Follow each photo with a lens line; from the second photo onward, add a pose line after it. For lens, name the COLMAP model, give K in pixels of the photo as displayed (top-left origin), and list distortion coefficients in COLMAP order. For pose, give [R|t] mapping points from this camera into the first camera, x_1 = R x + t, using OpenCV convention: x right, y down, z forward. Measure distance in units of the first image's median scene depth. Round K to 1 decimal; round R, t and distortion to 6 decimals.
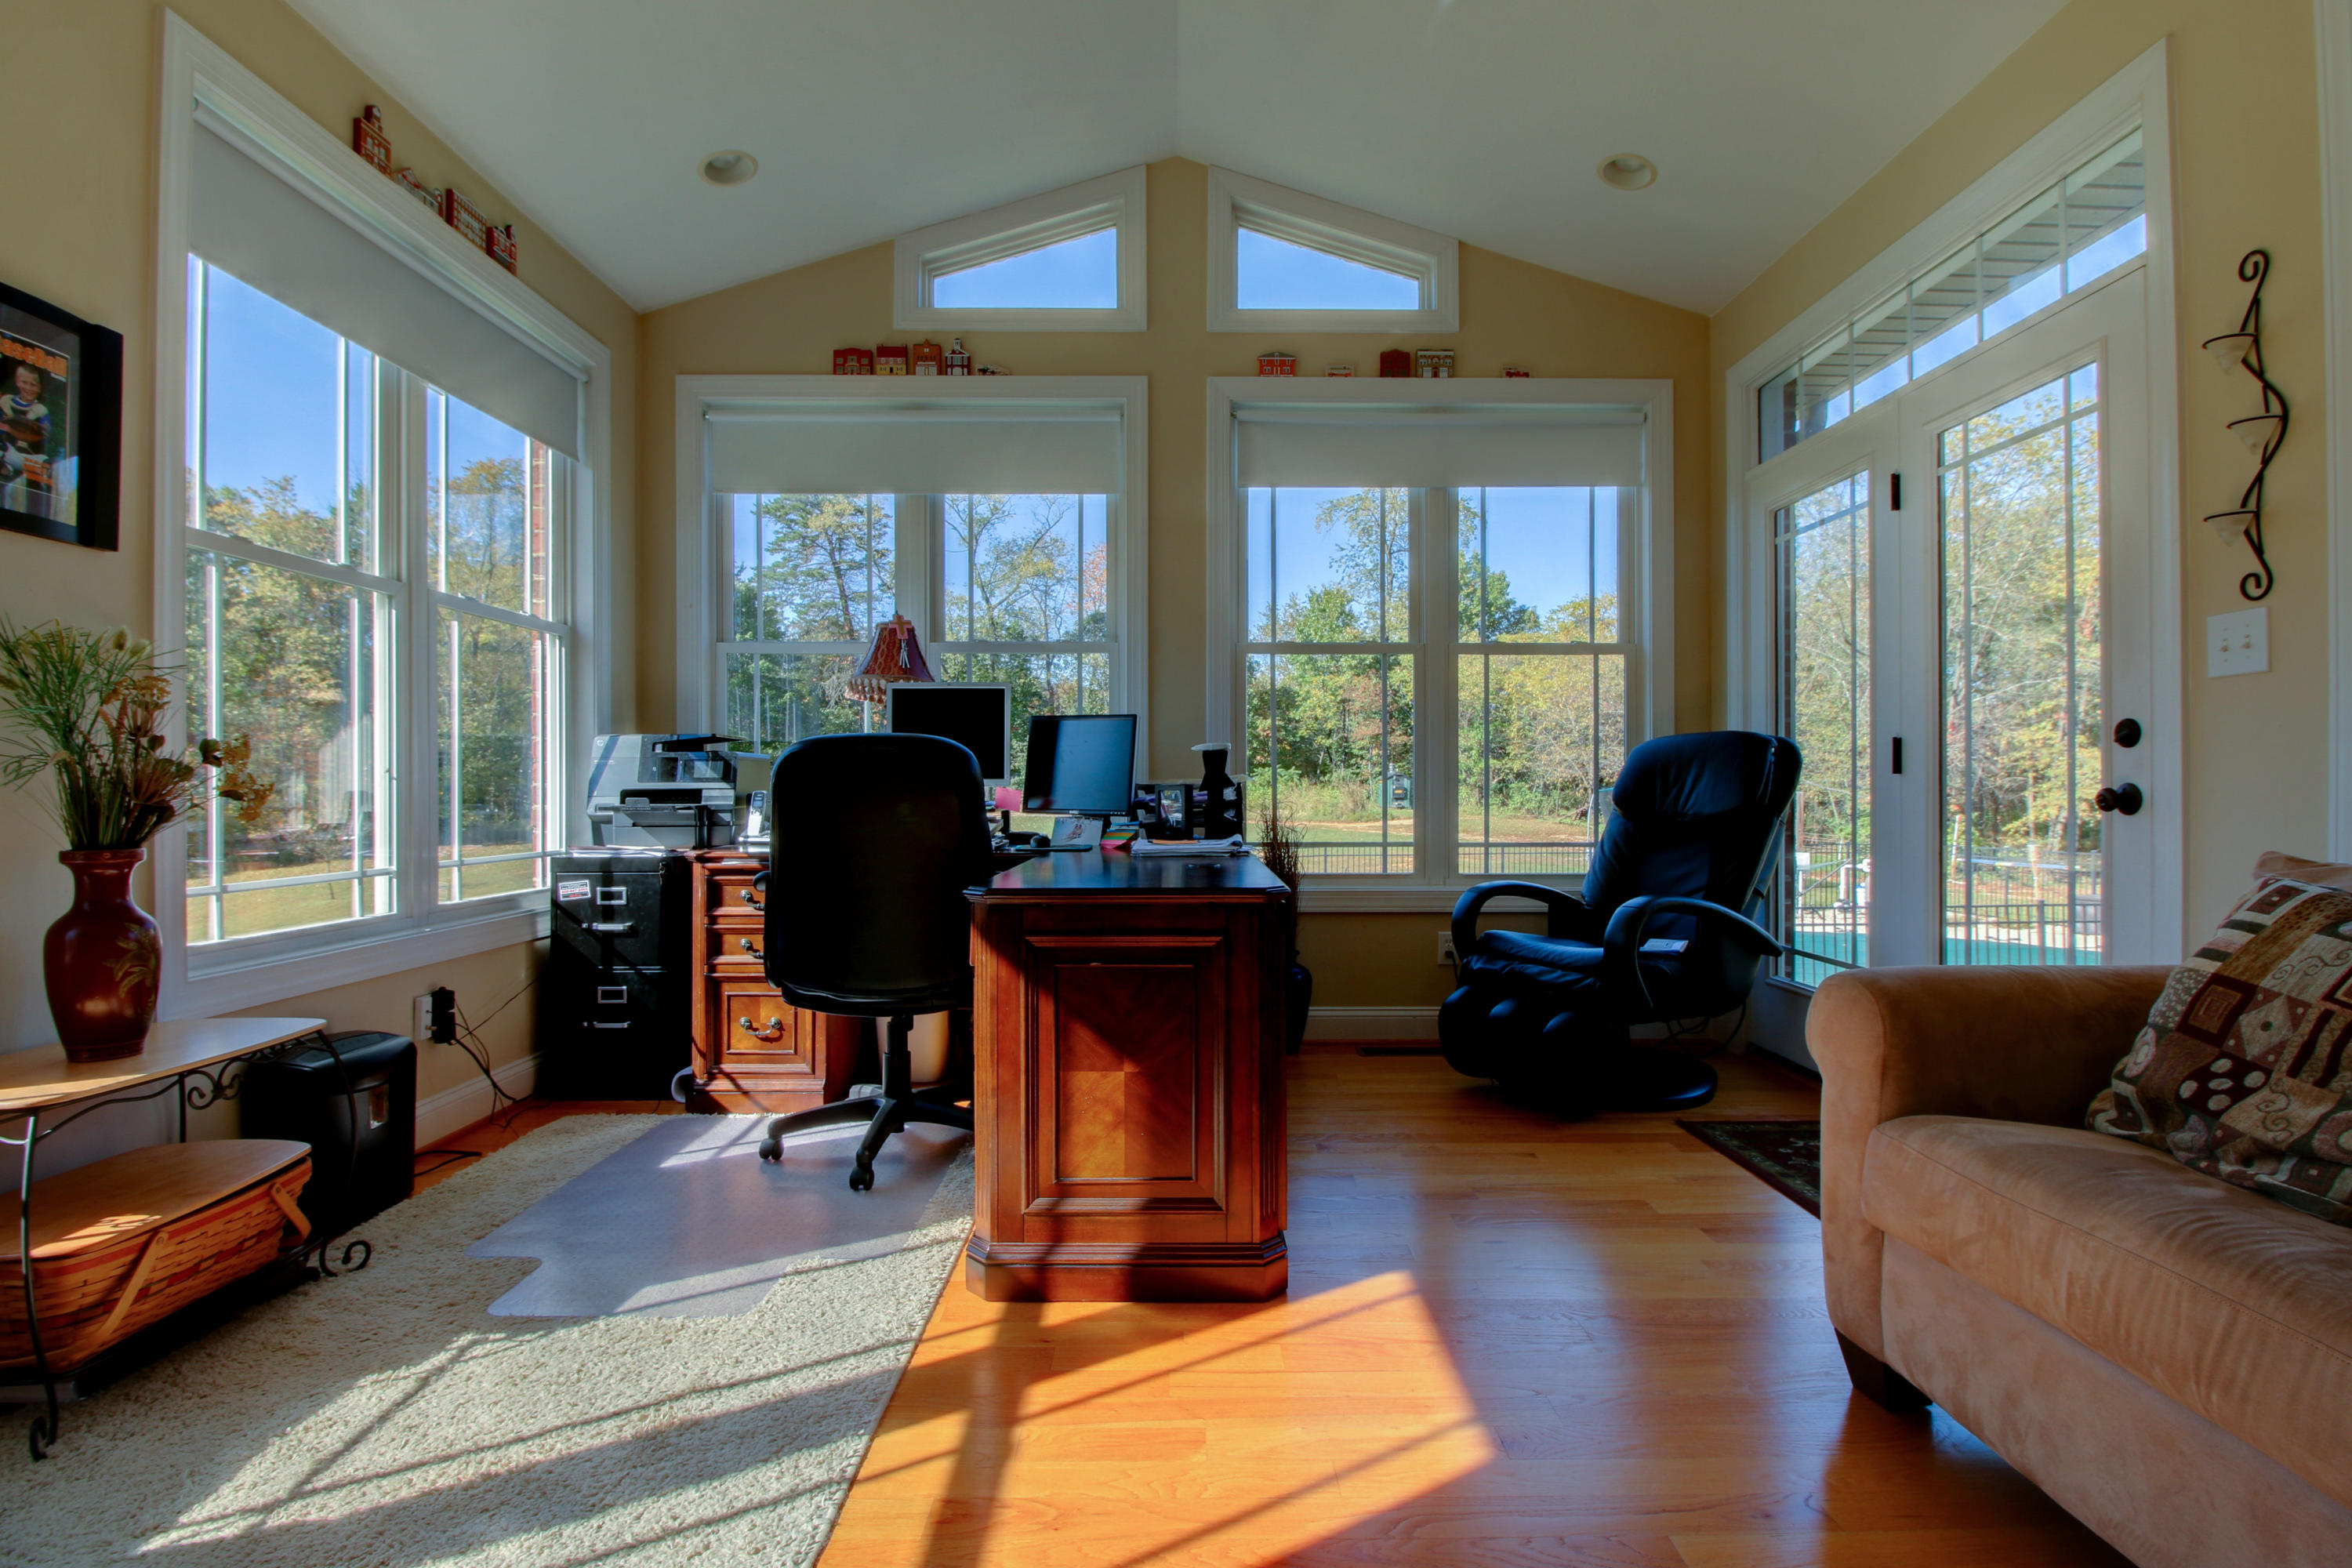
lens RADIAL K [[1087.1, 0, 1189.9], [0, 1087.1, 832.0], [0, 0, 1]] dist [-0.002661, -0.011455]
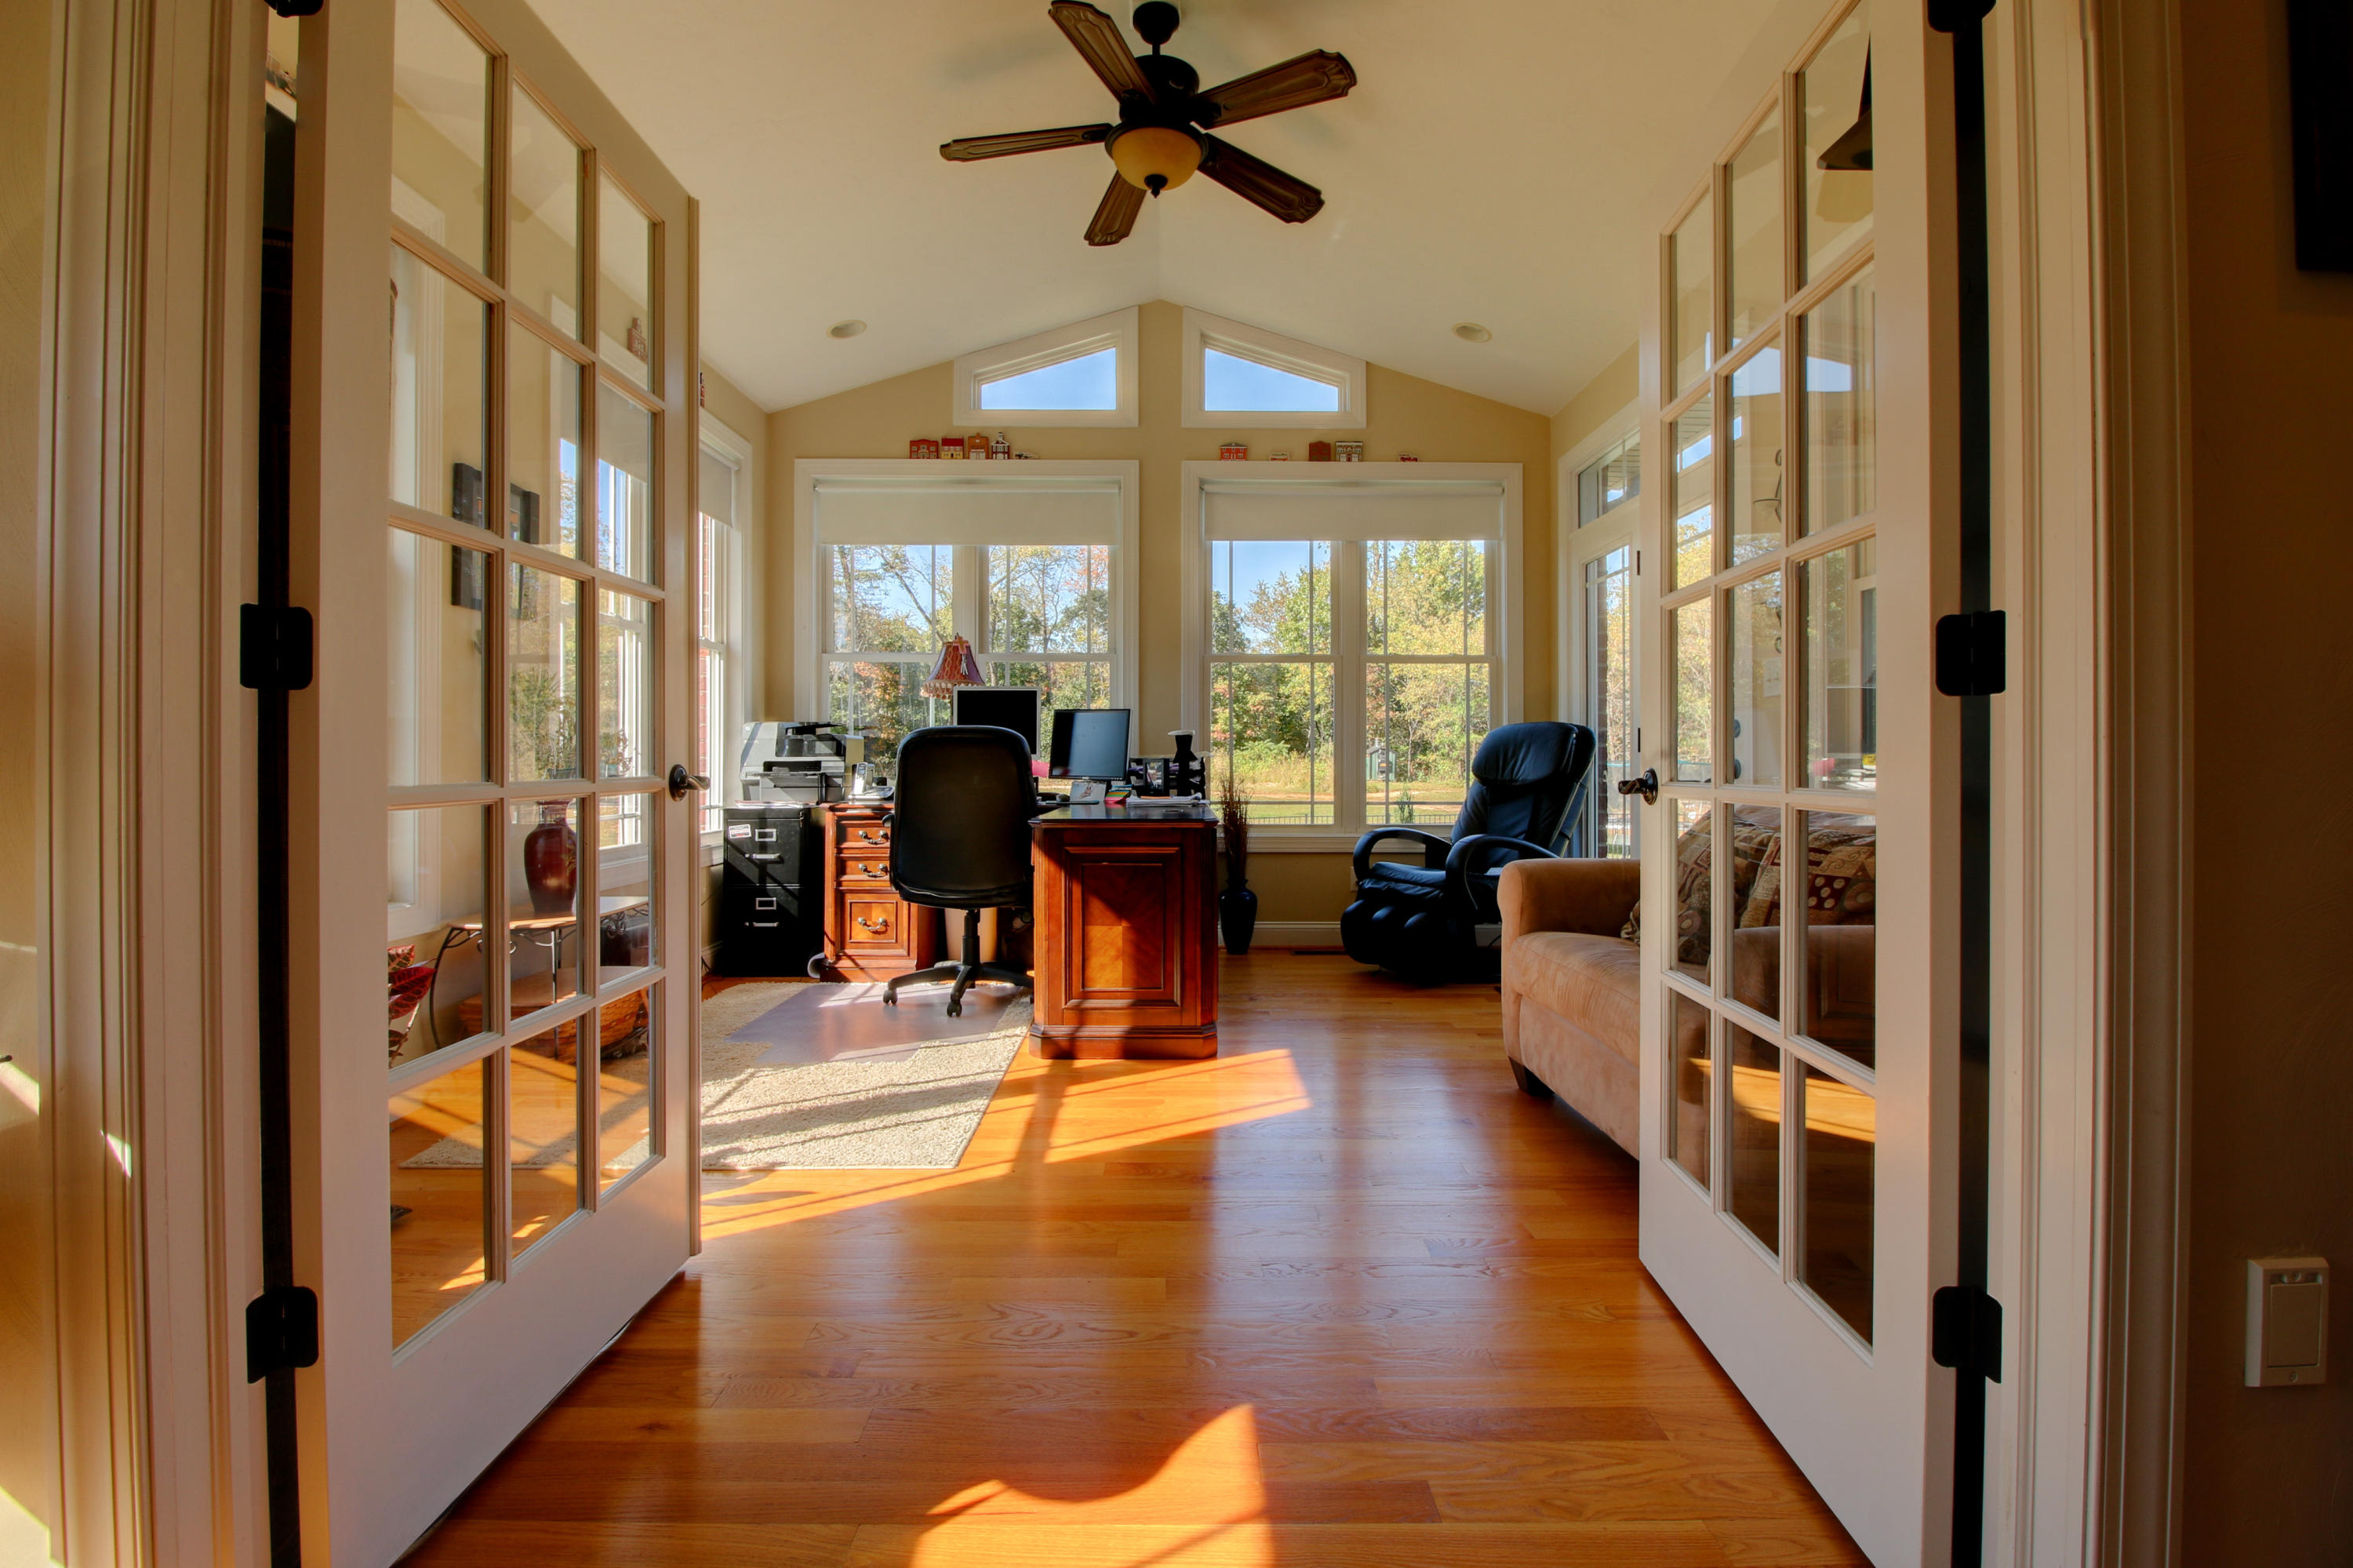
lens RADIAL K [[1087.6, 0, 1155.6], [0, 1087.6, 796.8], [0, 0, 1]] dist [-0.002661, -0.011455]
pose [[0.999636, 0.002360, -0.026878, 0.022043], [-0.002562, 0.999969, -0.007505, 0.015897], [0.026860, 0.007571, 0.999611, -0.401446]]
